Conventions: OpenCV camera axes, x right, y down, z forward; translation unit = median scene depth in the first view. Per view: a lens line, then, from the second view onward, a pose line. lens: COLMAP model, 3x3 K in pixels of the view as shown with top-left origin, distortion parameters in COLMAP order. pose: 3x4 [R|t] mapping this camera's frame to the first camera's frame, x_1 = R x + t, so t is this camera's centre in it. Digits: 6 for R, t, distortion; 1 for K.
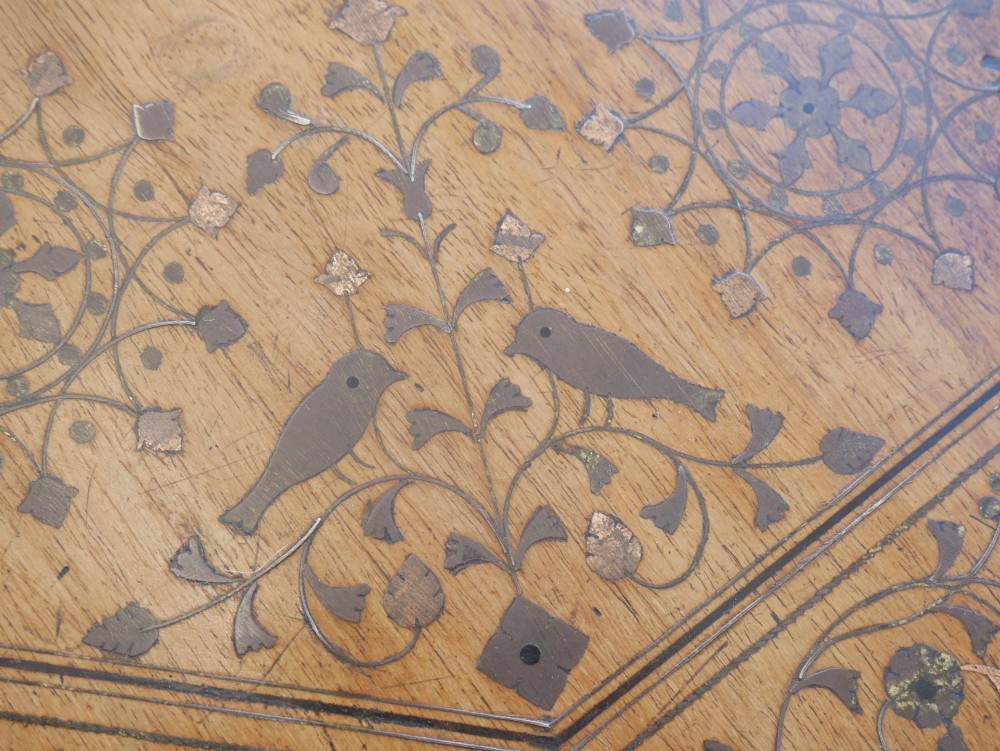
lens RADIAL K [[1504.9, 0, 500.0], [0, 1504.9, 375.5], [0, 0, 1]] dist [0.016319, -0.072015]
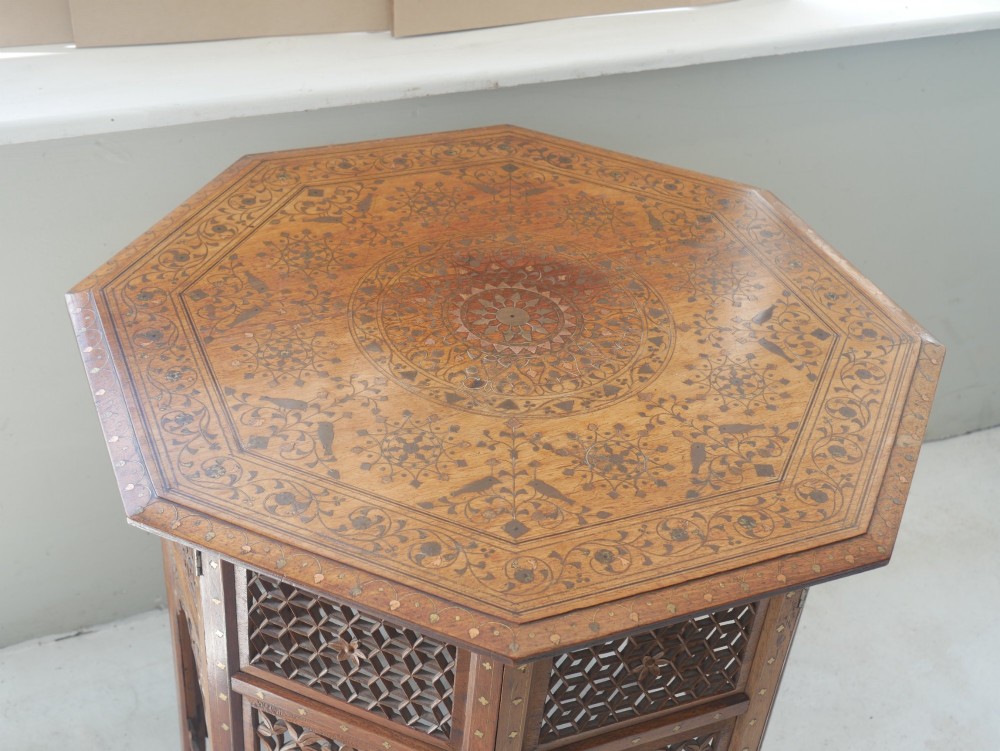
lens RADIAL K [[1344.7, 0, 500.0], [0, 1344.7, 375.5], [0, 0, 1]] dist [0.006169, -0.017693]
pose [[0.262801, -0.633932, 0.727369, -3.567799], [0.919690, 0.392523, 0.009813, -0.788390], [-0.291730, 0.666375, 0.686176, -1.690855]]
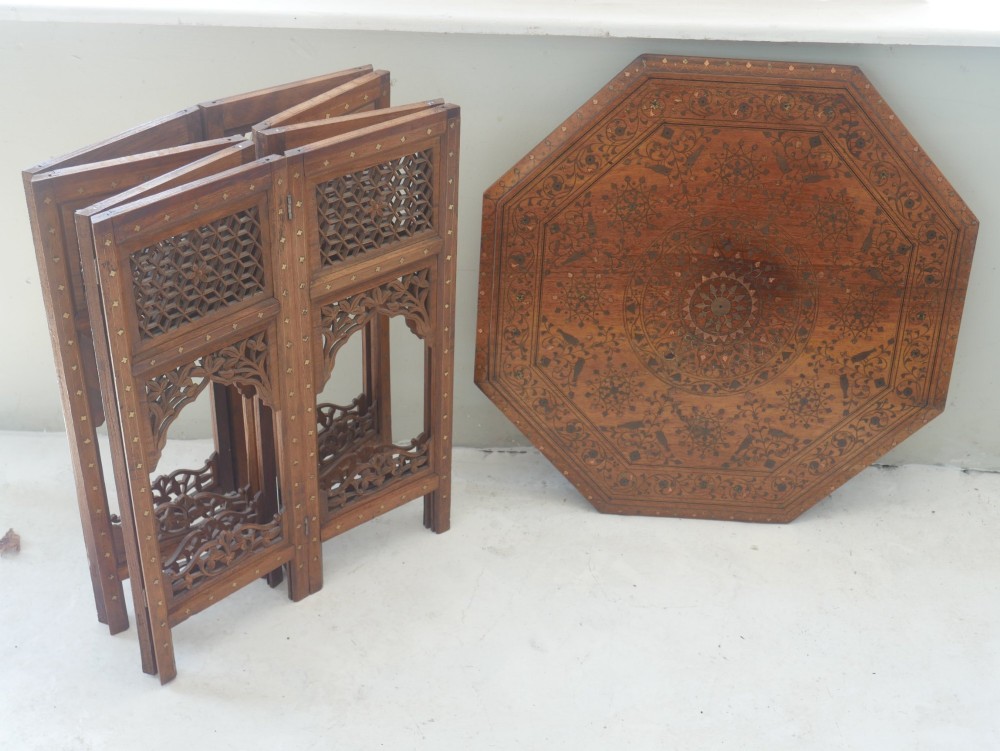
lens RADIAL K [[1504.9, 0, 500.0], [0, 1504.9, 375.5], [0, 0, 1]] dist [0.016319, -0.072015]
pose [[0.645910, -0.654023, -0.393771, 1.997299], [0.754653, 0.469088, 0.458753, -5.327096], [-0.115322, -0.593473, 0.796549, -5.504147]]
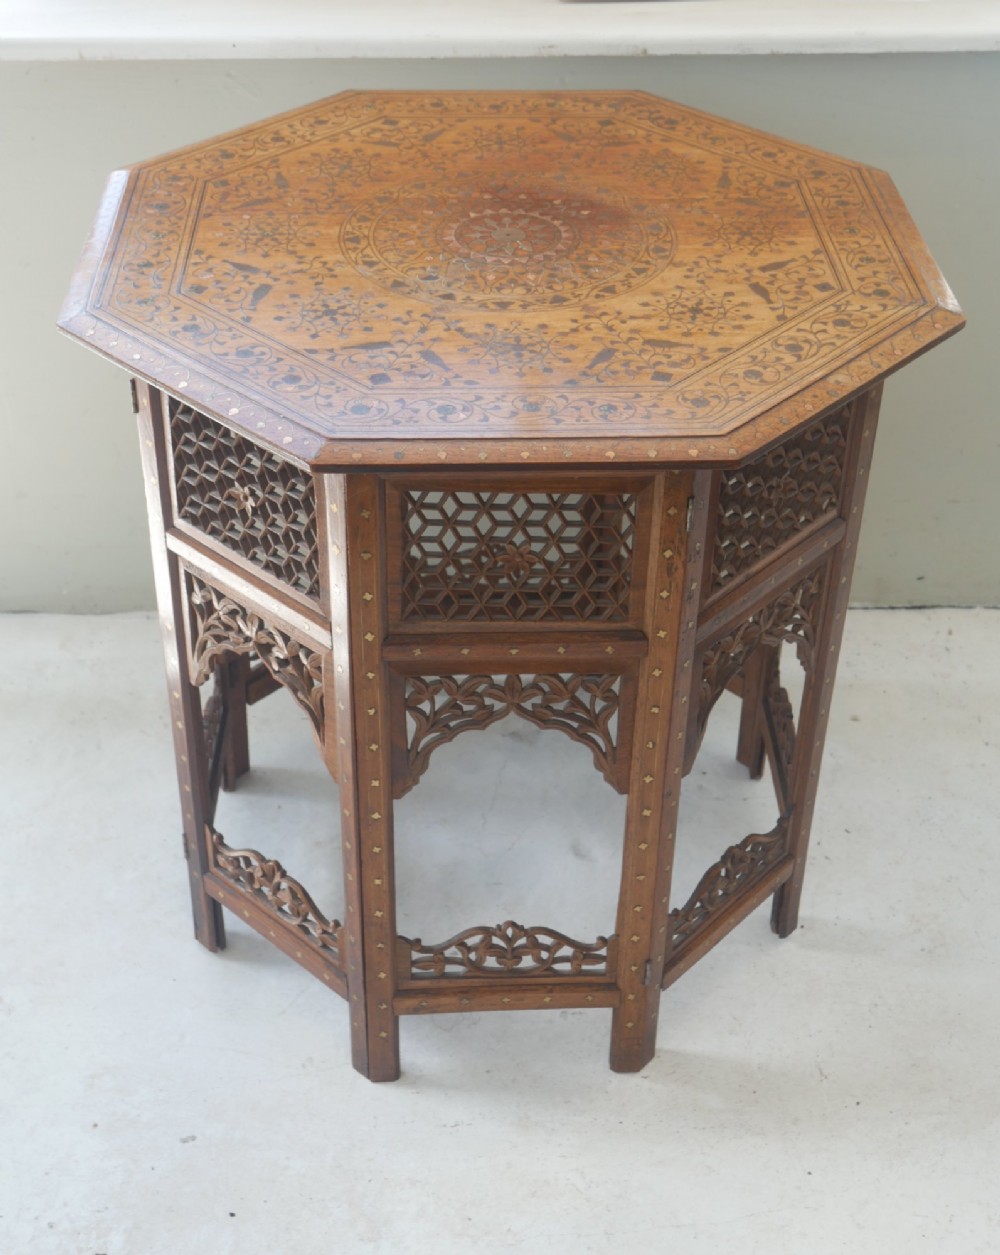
lens RADIAL K [[1777.1, 0, 503.4], [0, 1777.1, 582.1], [0, 0, 1]] dist [0.005090, 0.044979]
pose [[0.577607, -0.543879, 0.608742, -4.285125], [0.799102, 0.529055, -0.285547, 1.402178], [-0.166755, 0.651380, 0.740200, -2.274983]]
